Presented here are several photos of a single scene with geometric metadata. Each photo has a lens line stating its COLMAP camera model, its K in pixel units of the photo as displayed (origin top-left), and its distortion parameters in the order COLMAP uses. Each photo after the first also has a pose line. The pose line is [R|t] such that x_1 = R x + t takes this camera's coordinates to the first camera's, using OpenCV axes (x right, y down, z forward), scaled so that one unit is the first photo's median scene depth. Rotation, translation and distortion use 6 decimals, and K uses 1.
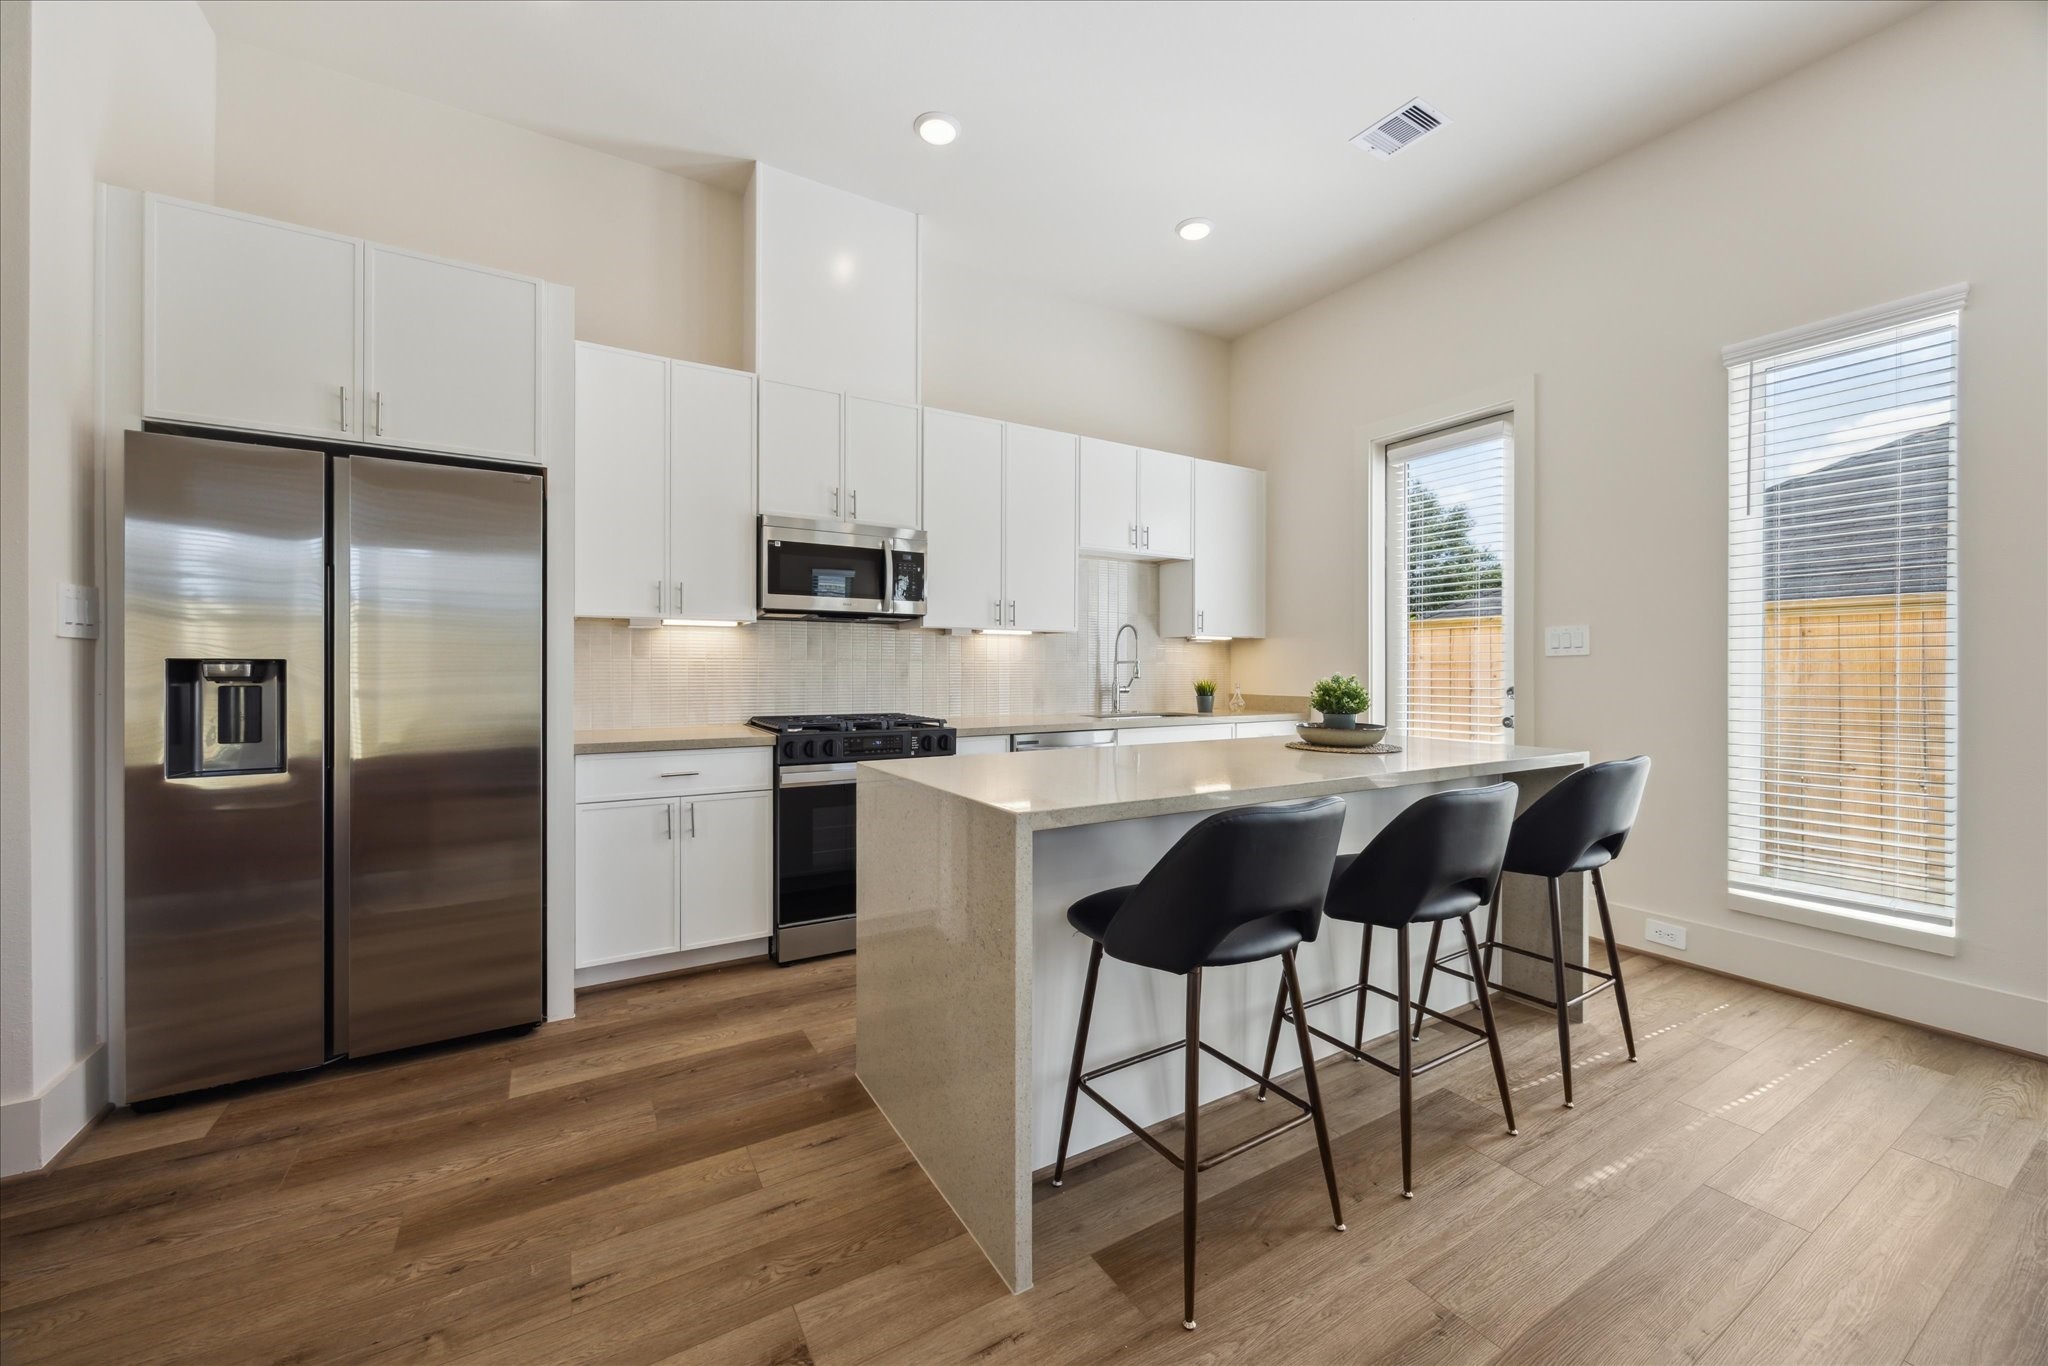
lens RADIAL K [[776.8, 0, 1028.9], [0, 776.8, 680.5], [0, 0, 1]] dist [-0.004860, 0.000362]
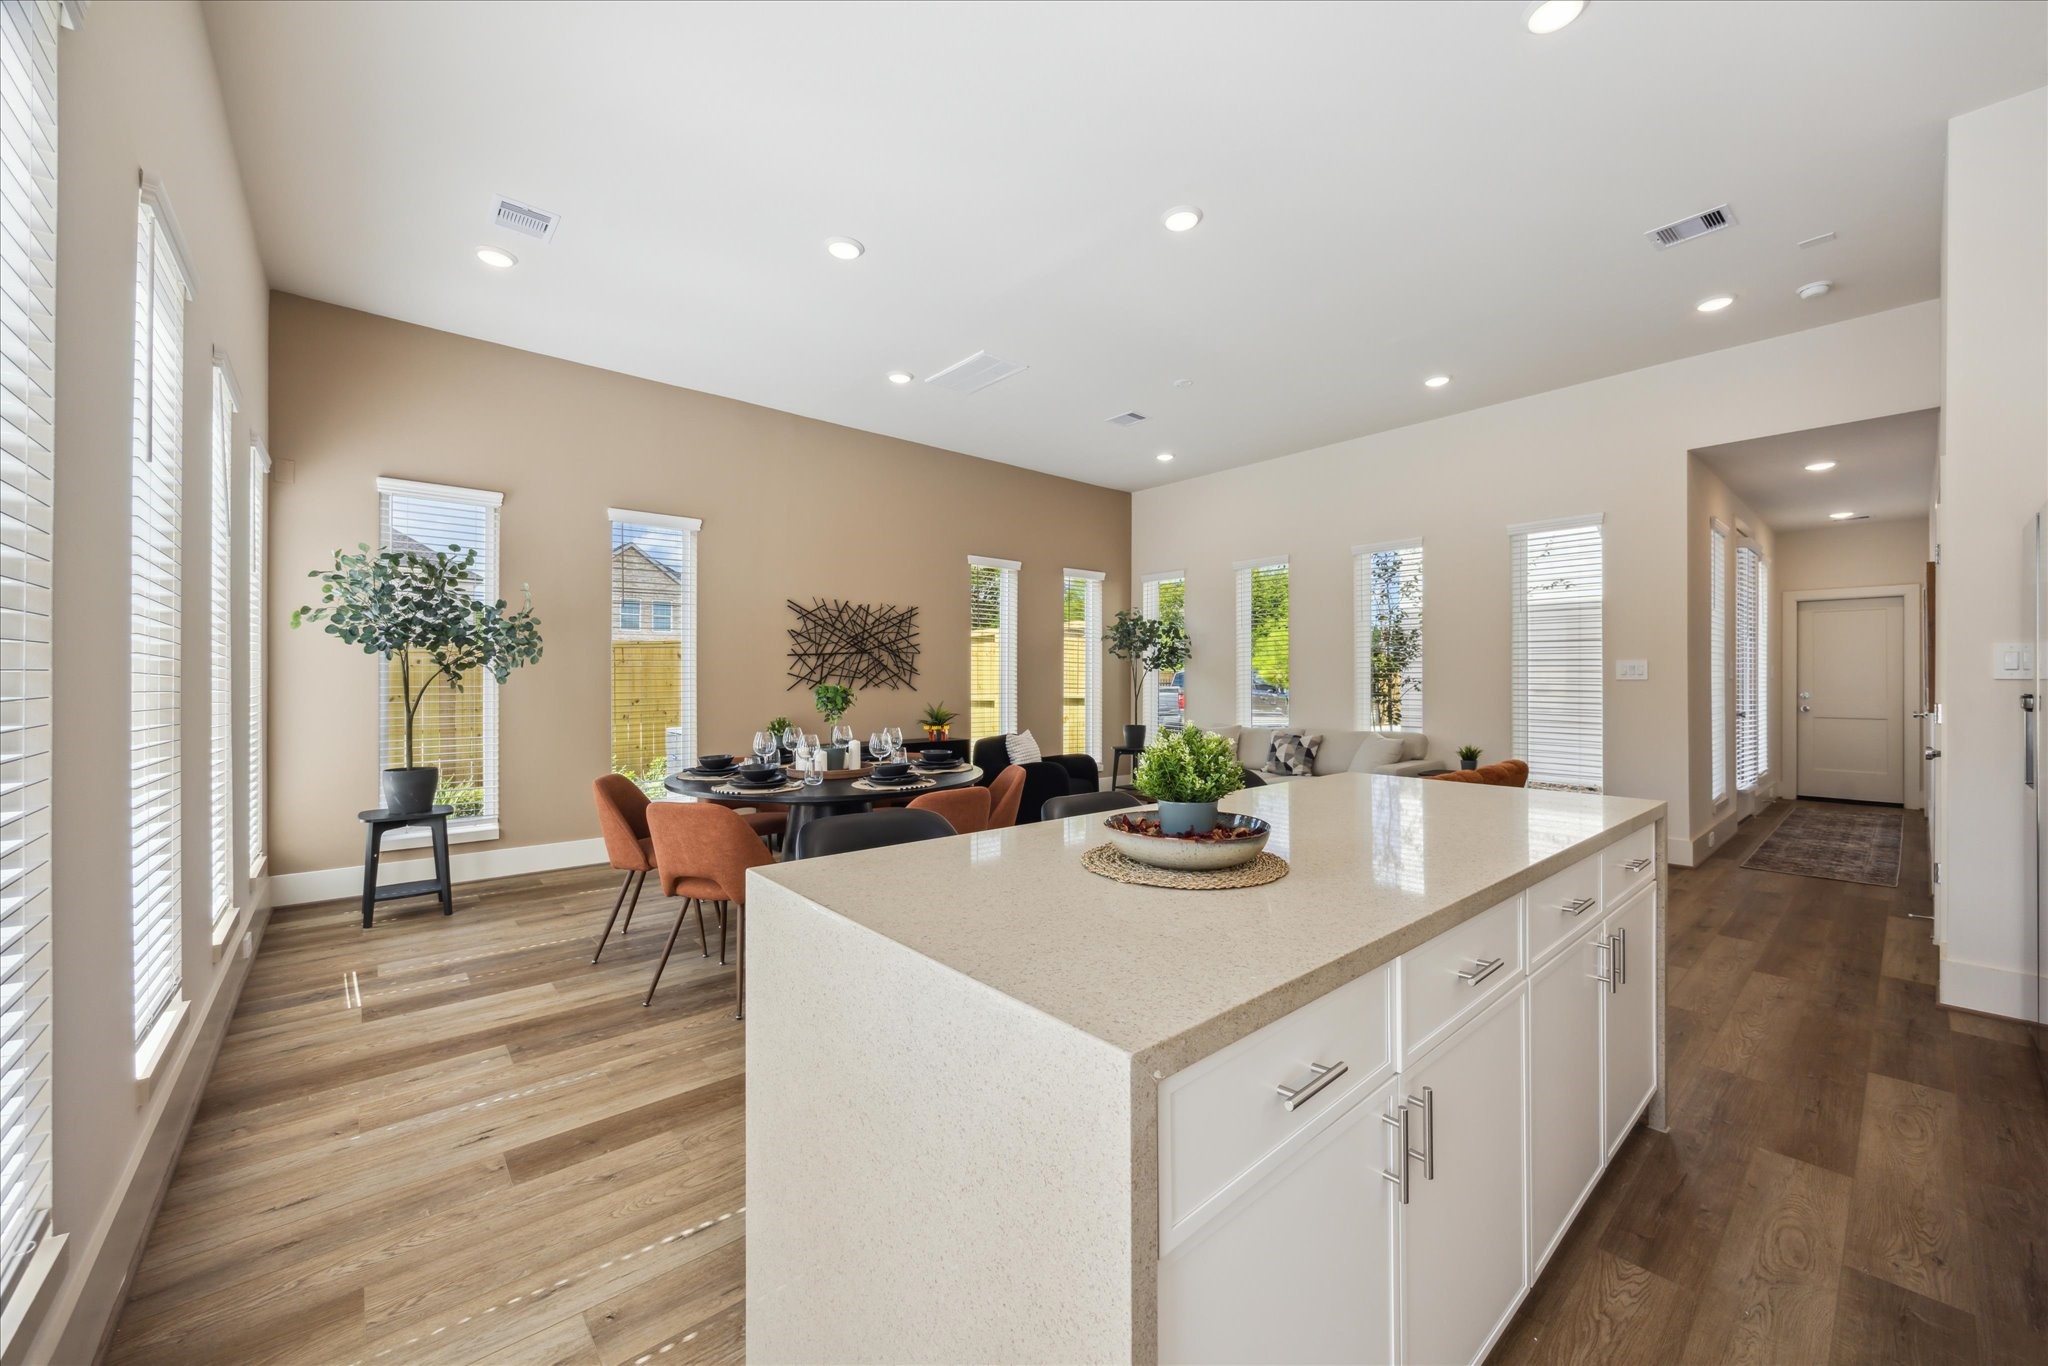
lens RADIAL K [[776.8, 0, 1028.6], [0, 776.8, 677.9], [0, 0, 1]] dist [-0.004860, 0.000362]
pose [[-0.986137, -0.004538, -0.165872, 0.595207], [-0.006191, 0.999936, 0.009447, -0.043685], [0.165818, 0.010343, -0.986102, 1.492396]]
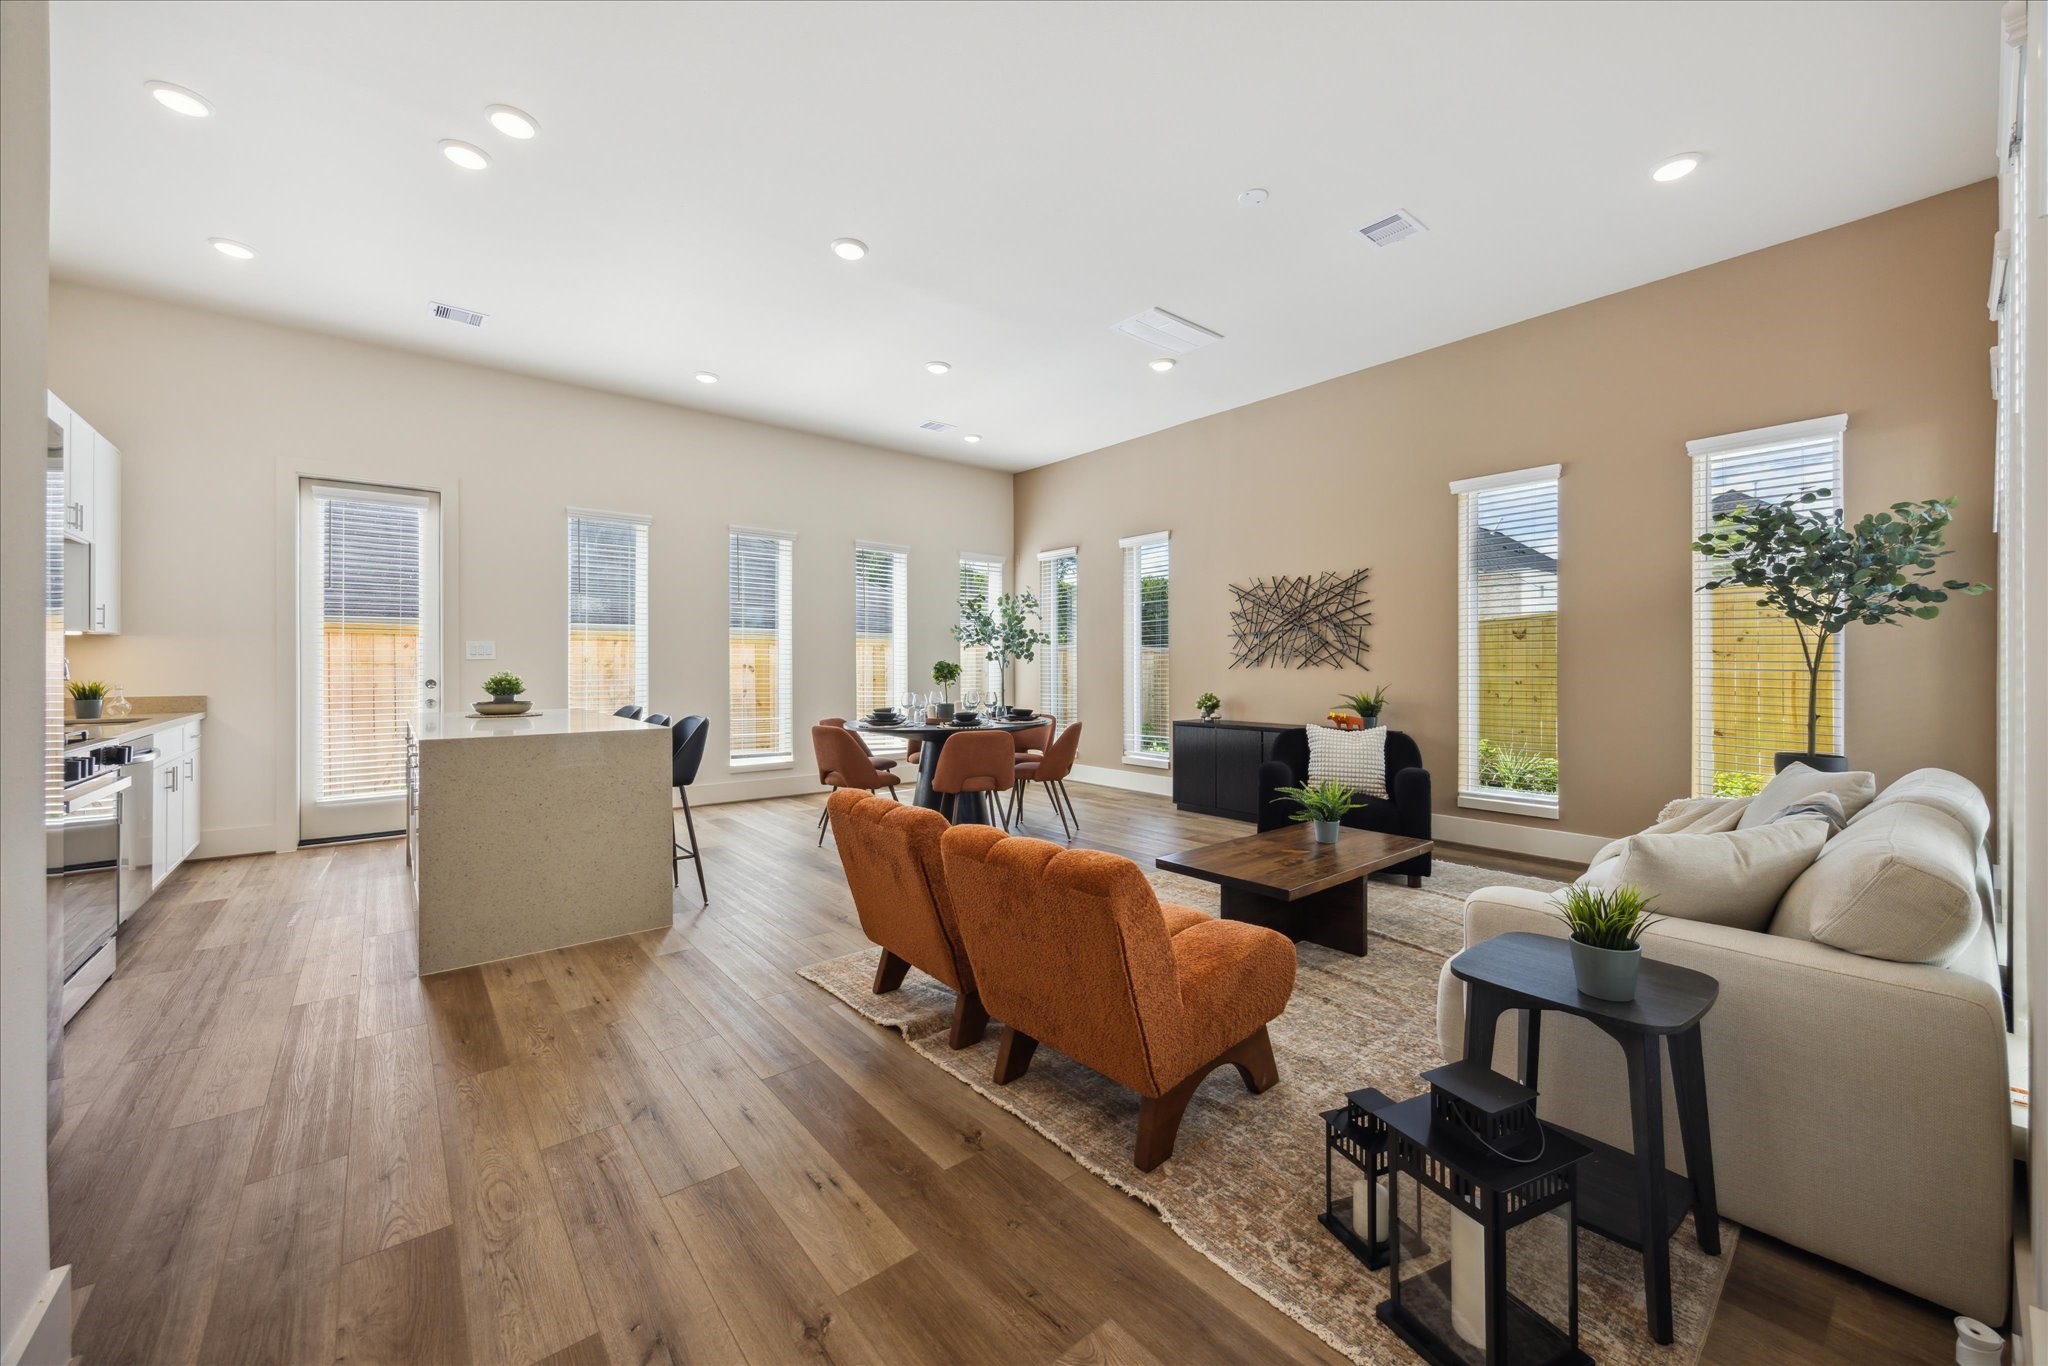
lens RADIAL K [[776.8, 0, 1032.9], [0, 776.8, 662.8], [0, 0, 1]] dist [-0.004860, 0.000362]
pose [[-0.153992, 0.001030, 0.988072, -1.392232], [0.014343, 0.999896, 0.001193, -0.011756], [-0.987968, 0.014355, -0.153991, 0.130005]]
